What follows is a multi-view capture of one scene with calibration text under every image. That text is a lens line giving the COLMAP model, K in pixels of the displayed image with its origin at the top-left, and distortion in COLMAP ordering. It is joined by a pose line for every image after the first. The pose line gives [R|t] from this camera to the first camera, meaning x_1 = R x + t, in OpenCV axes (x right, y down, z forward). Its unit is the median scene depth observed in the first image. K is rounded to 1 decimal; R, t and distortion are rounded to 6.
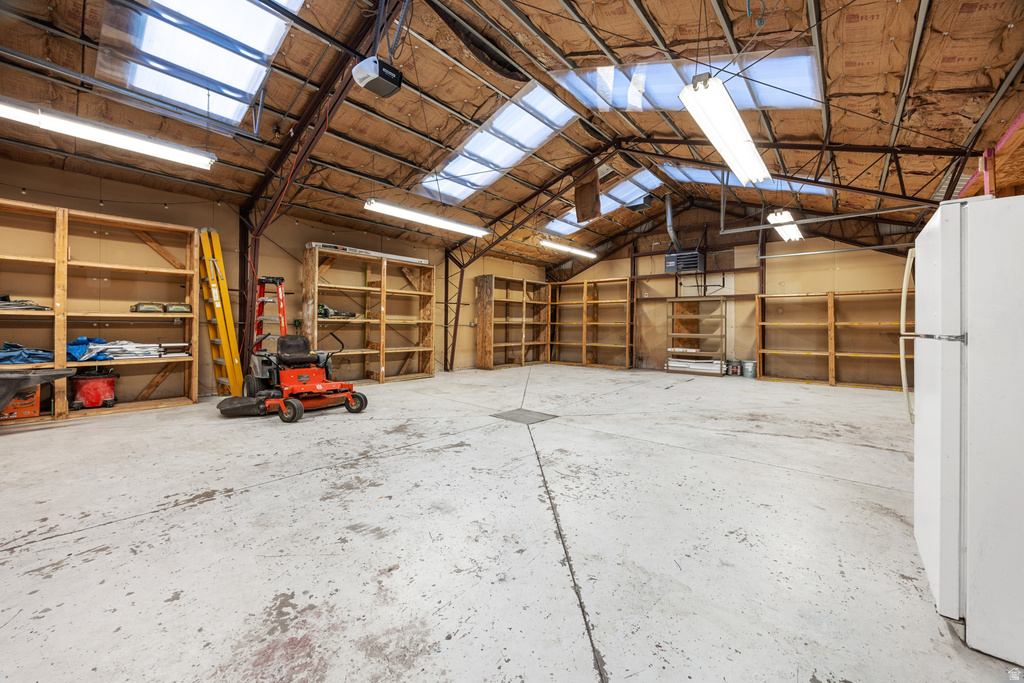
lens RADIAL K [[399.4, 0, 518.0], [0, 399.4, 332.8], [0, 0, 1]] dist [-0.002448, -0.000333]
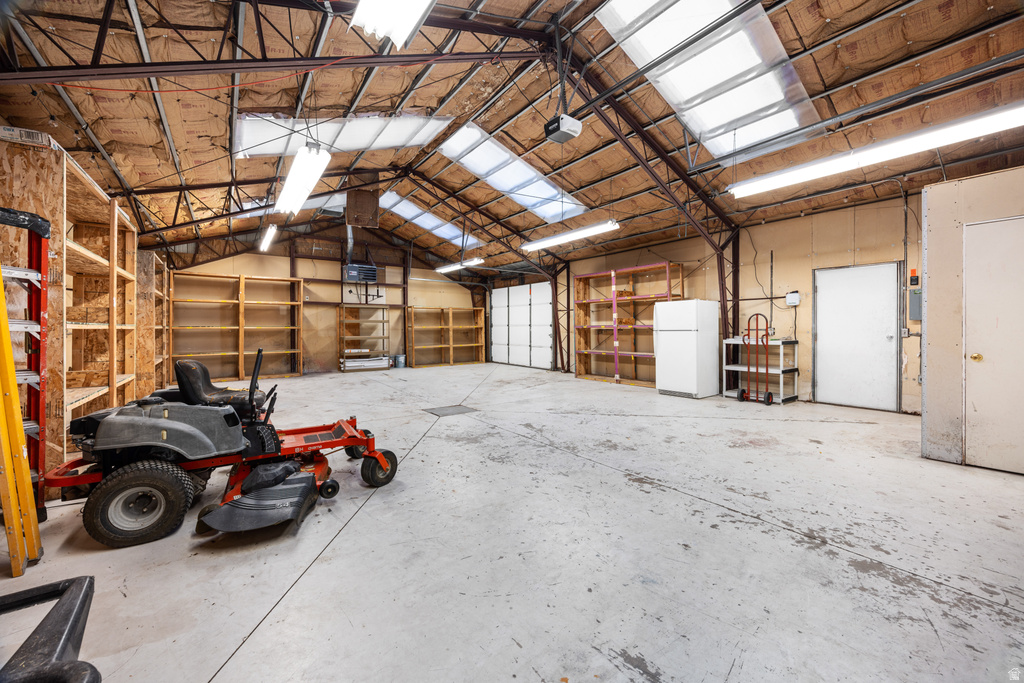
lens RADIAL K [[399.4, 0, 518.0], [0, 399.4, 332.8], [0, 0, 1]] dist [-0.002448, -0.000333]
pose [[0.199871, -0.020657, 0.979604, -1.679089], [0.025928, 0.999539, 0.015788, -0.037871], [-0.979479, 0.022243, 0.200314, 0.939852]]
